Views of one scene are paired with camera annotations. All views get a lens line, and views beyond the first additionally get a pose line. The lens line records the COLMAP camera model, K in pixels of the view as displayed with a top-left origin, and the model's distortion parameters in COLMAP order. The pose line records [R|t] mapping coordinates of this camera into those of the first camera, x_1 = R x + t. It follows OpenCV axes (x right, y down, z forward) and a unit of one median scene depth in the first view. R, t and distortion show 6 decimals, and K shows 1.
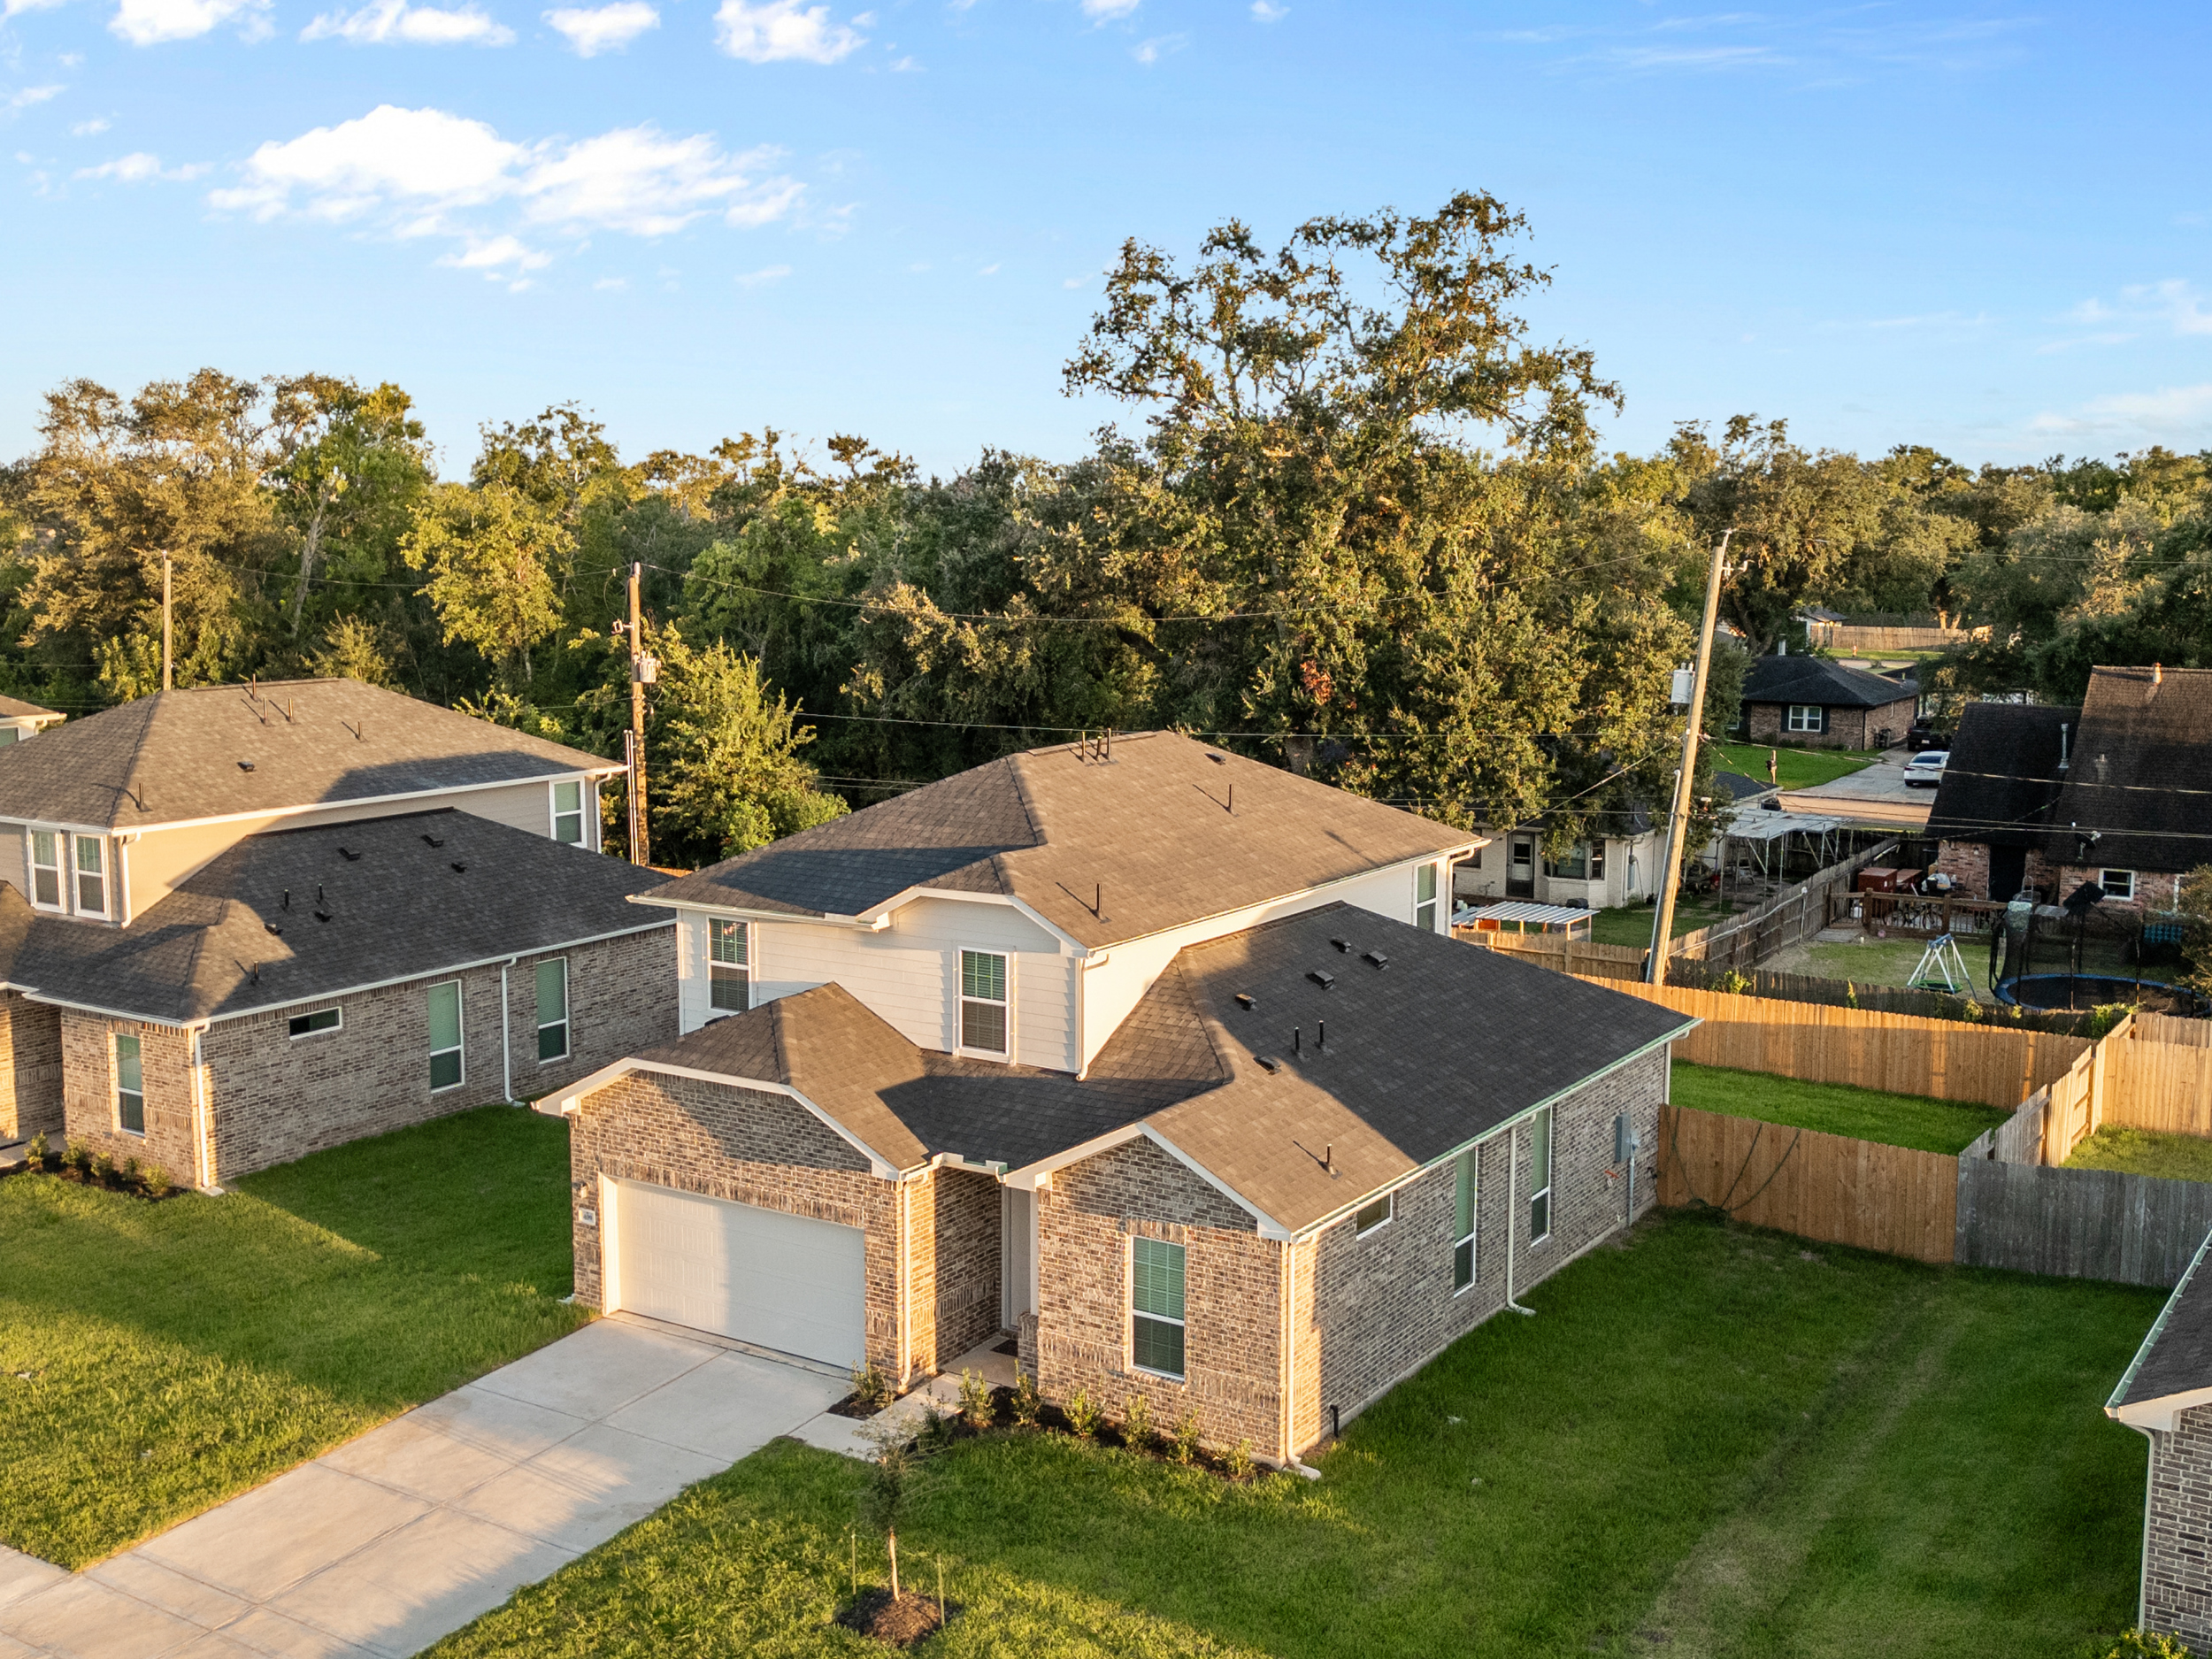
lens RADIAL K [[2339.5, 0, 1106.0], [0, 2339.5, 829.5], [0, 0, 1]] dist [0.096140, -0.131804]
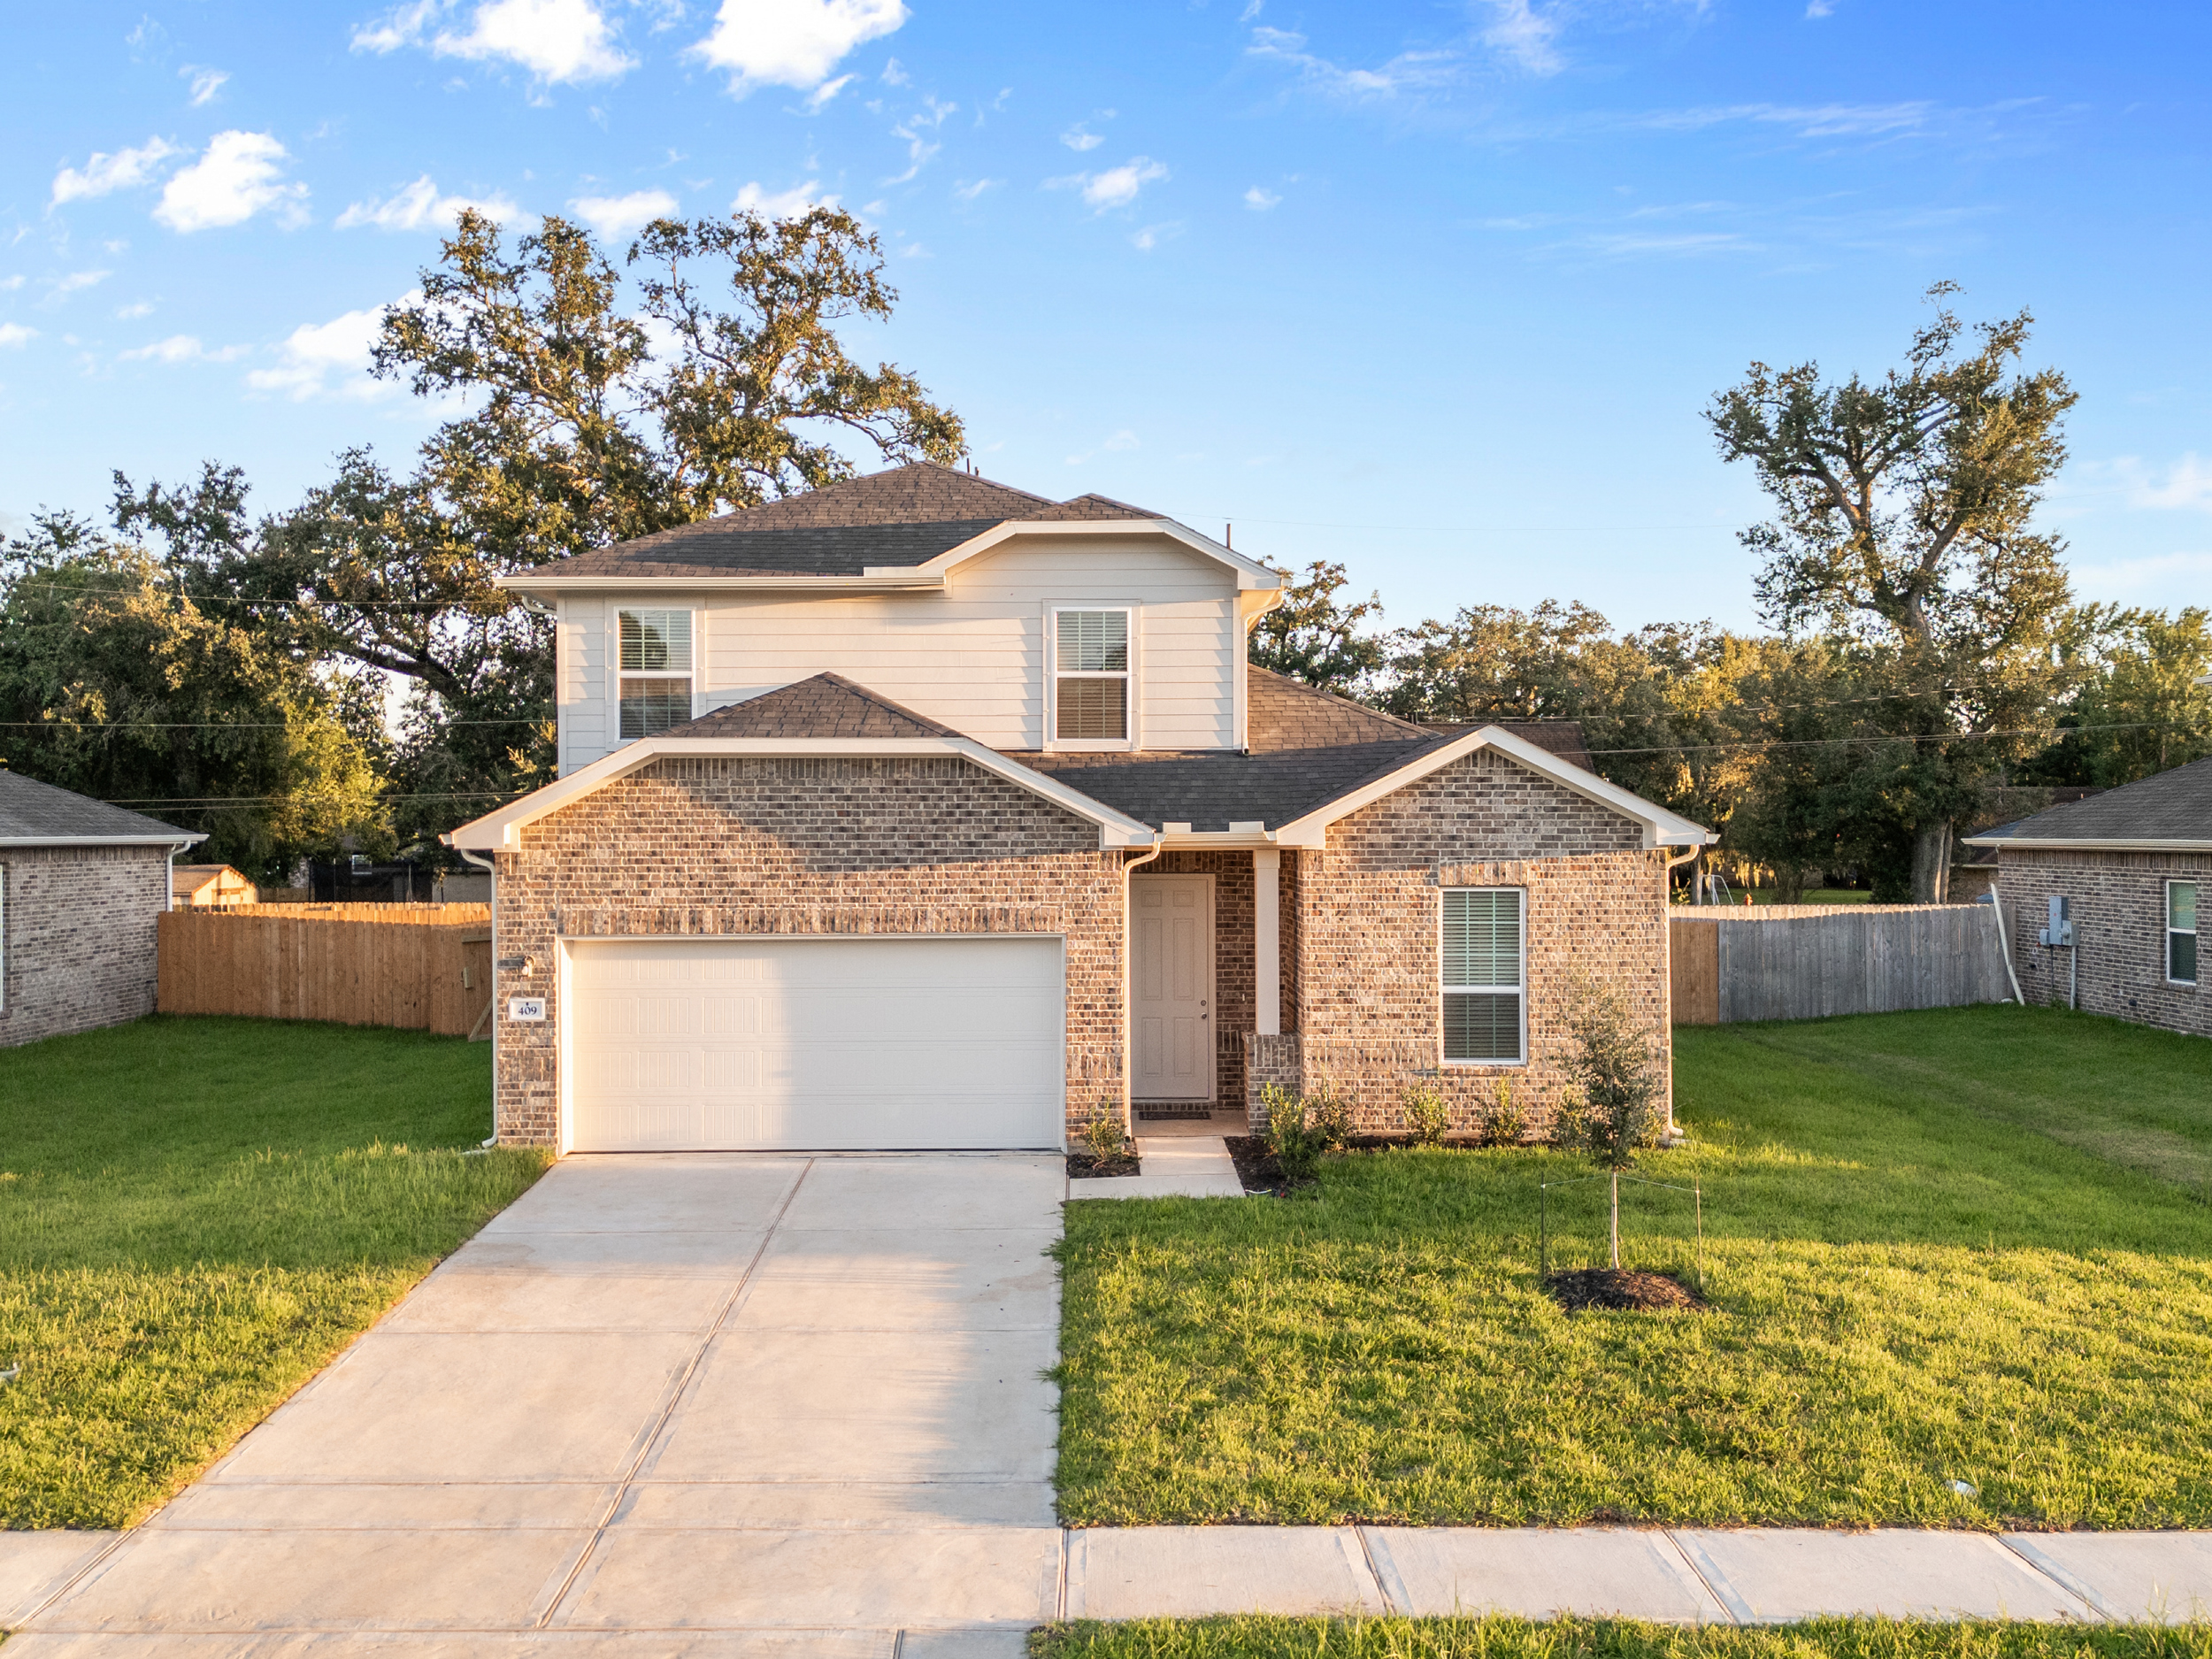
lens RADIAL K [[1932.4, 0, 1106.0], [0, 1932.4, 829.5], [0, 0, 1]] dist [0.120113, -0.210106]
pose [[0.830395, -0.003129, 0.557166, -0.418856], [0.081590, 0.989888, -0.116042, 0.205090], [-0.551168, 0.141820, 0.822253, 0.486316]]
